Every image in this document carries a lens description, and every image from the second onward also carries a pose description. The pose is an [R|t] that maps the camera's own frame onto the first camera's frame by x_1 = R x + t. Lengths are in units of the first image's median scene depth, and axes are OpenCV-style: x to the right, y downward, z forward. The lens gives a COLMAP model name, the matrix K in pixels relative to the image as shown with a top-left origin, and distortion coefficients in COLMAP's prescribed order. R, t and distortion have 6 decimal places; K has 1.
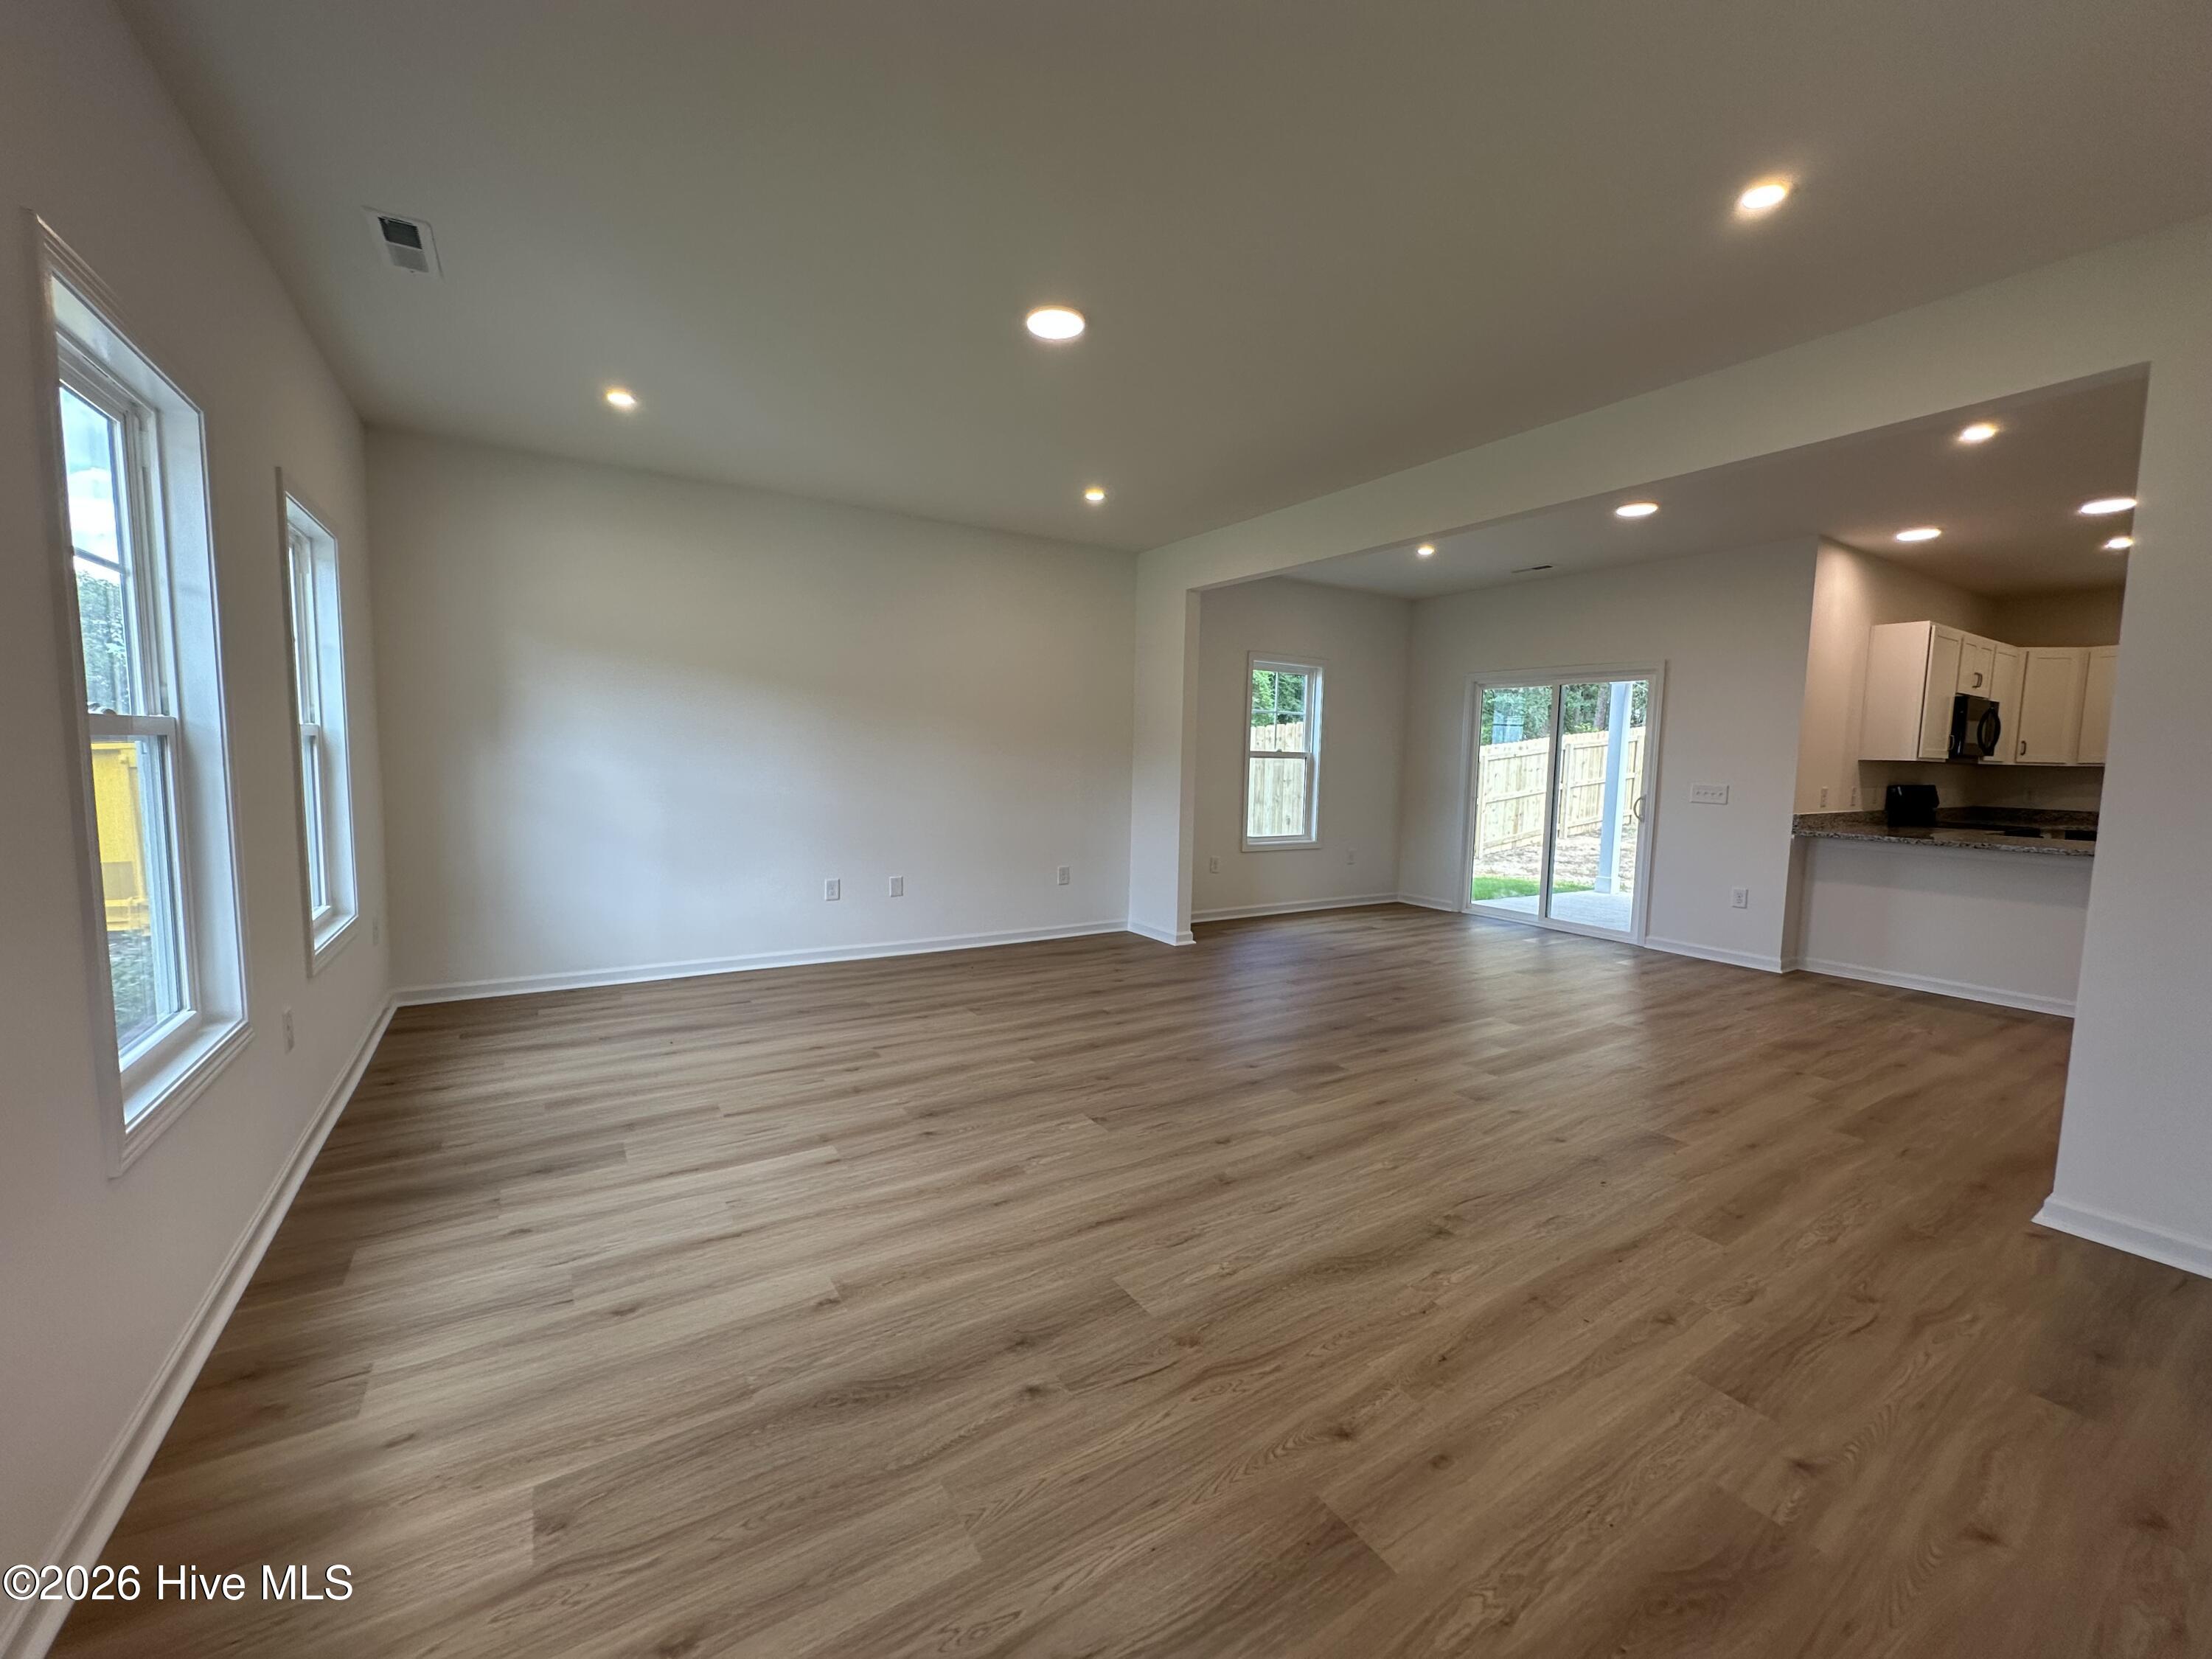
lens RADIAL K [[883.2, 0, 1103.2], [0, 883.2, 832.4], [0, 0, 1]] dist [-0.002677, 0.000473]
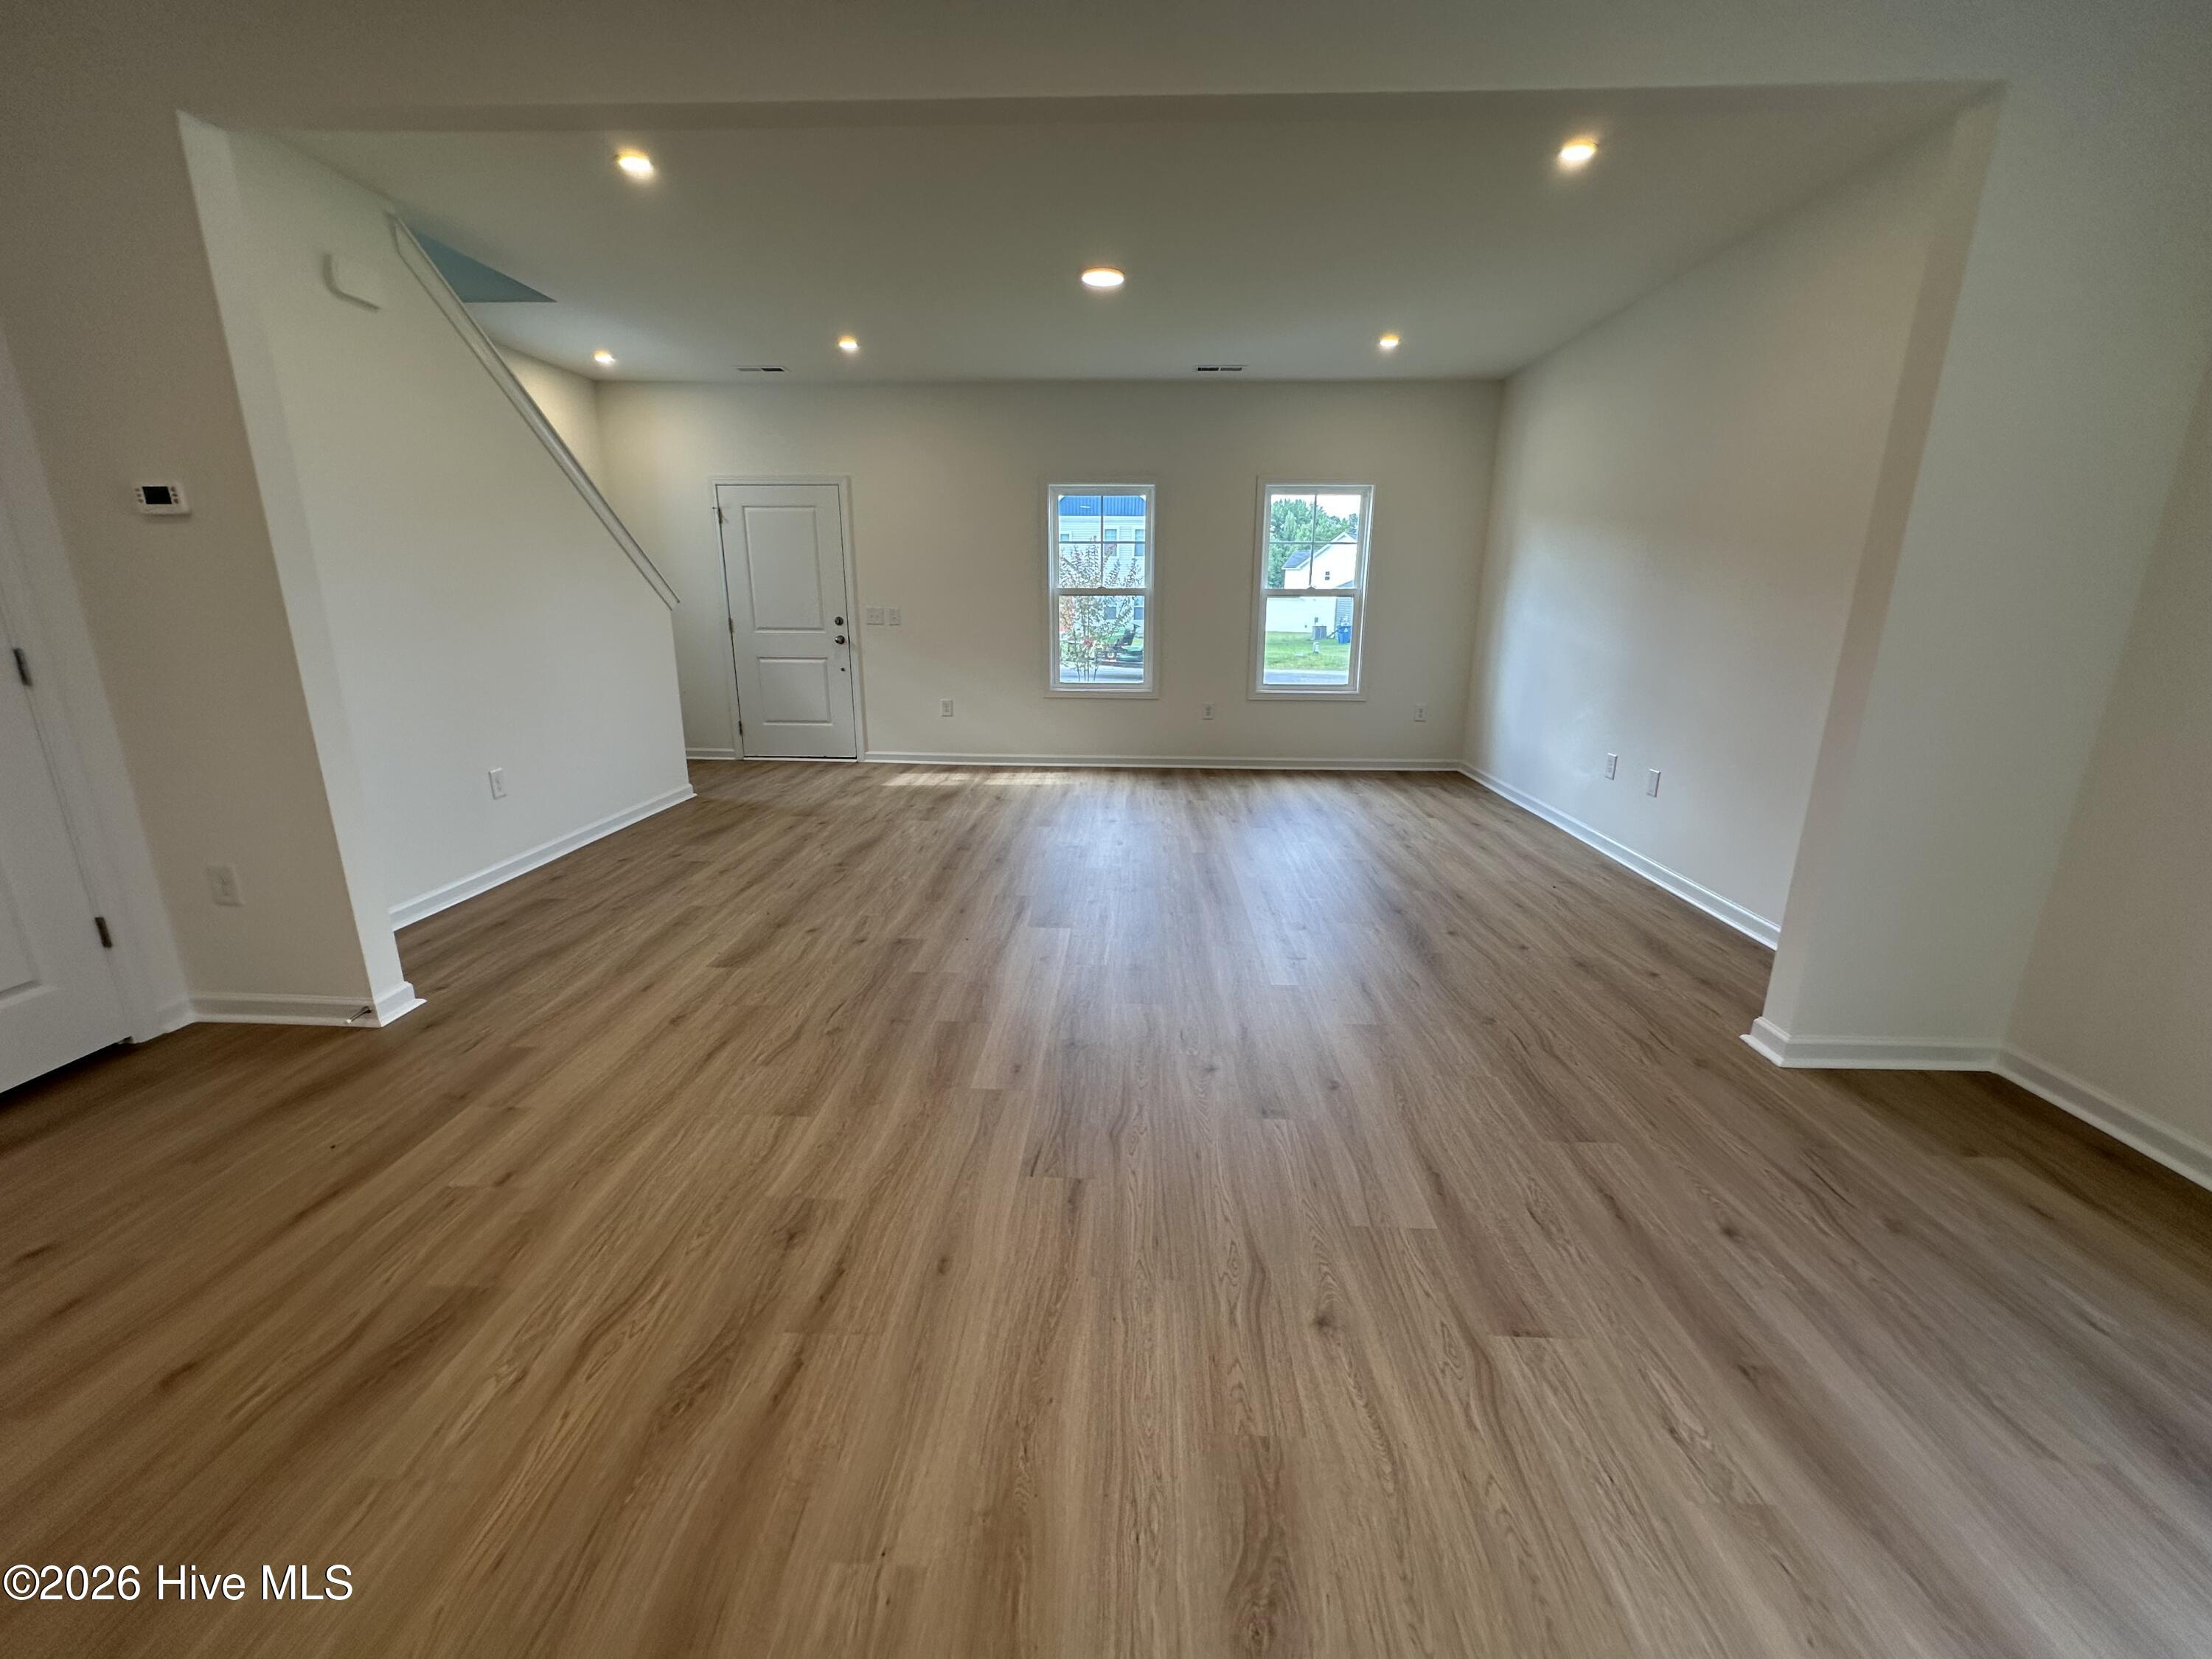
lens RADIAL K [[879.1, 0, 1103.7], [0, 879.1, 824.4], [0, 0, 1]] dist [-0.003802, -0.000158]
pose [[-0.564597, 0.183616, -0.804683, 1.204935], [-0.094238, 0.954224, 0.283860, -0.141189], [0.819969, 0.236098, -0.521449, 1.889187]]
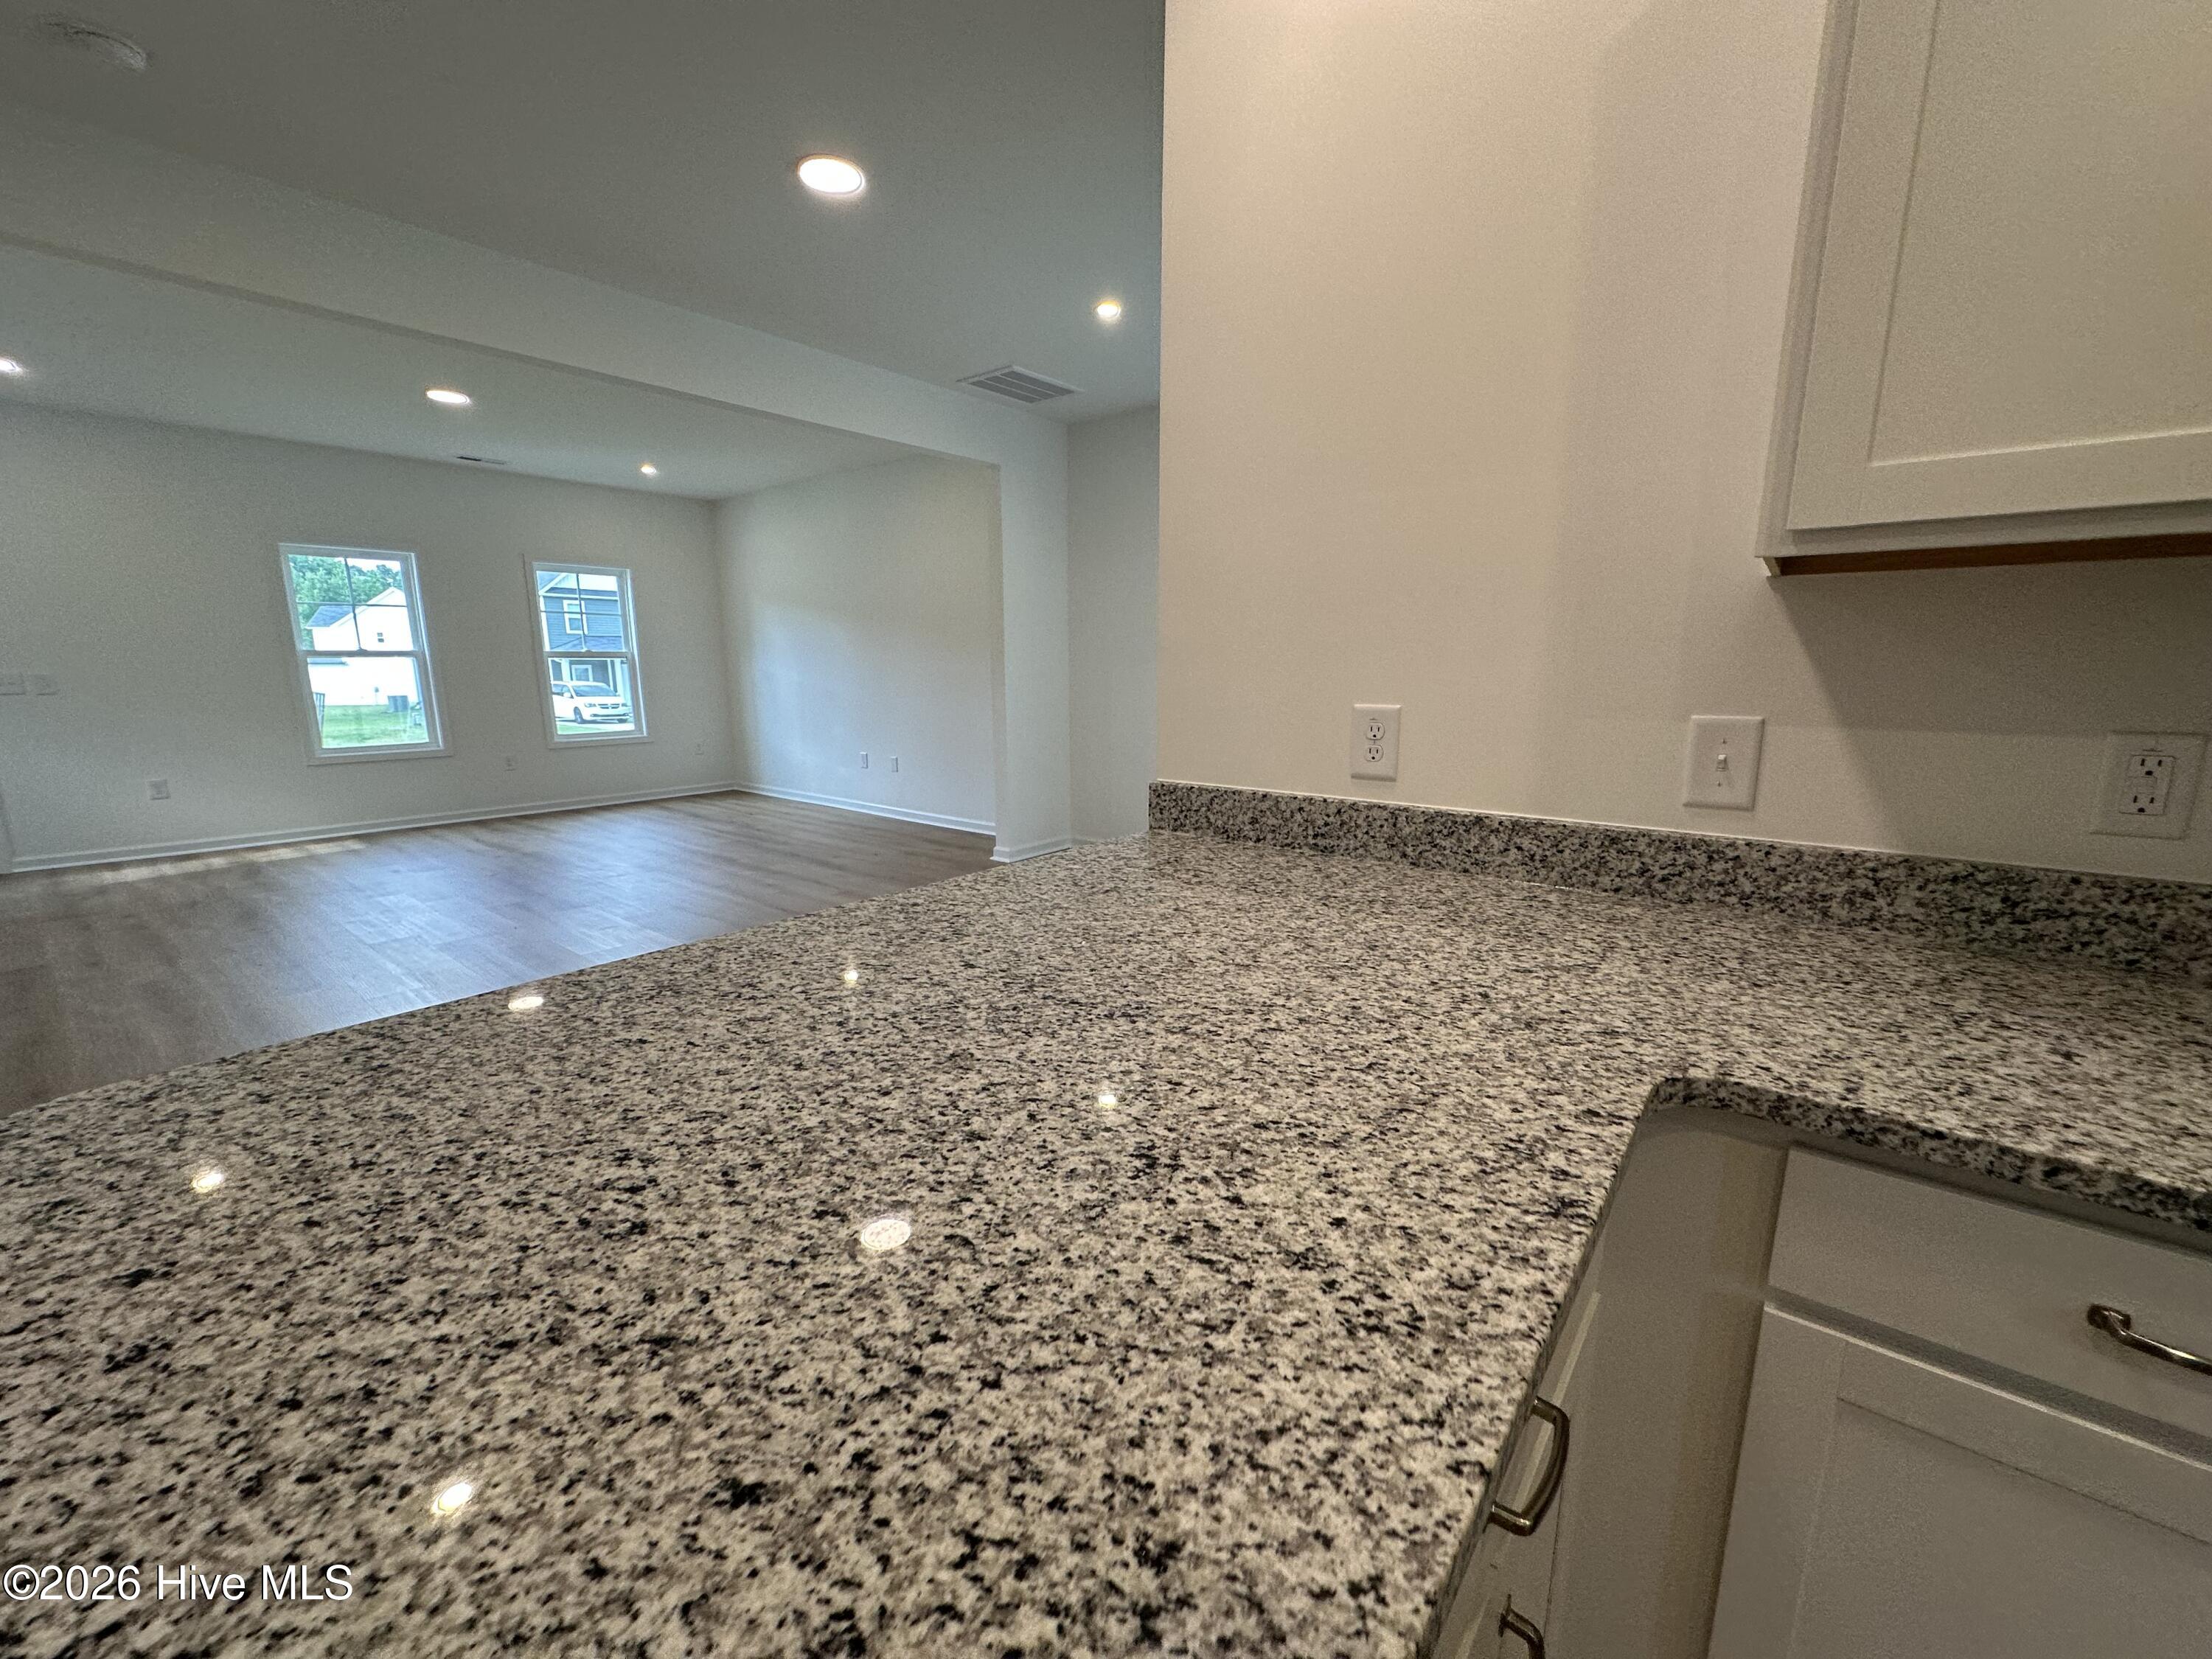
lens RADIAL K [[883.2, 0, 1103.2], [0, 883.2, 832.4], [0, 0, 1]] dist [-0.002677, 0.000473]
pose [[0.326183, 0.159877, -0.931689, 2.016412], [-0.076841, 0.986817, 0.142435, -0.087491], [0.942179, 0.025132, 0.334168, 1.616683]]
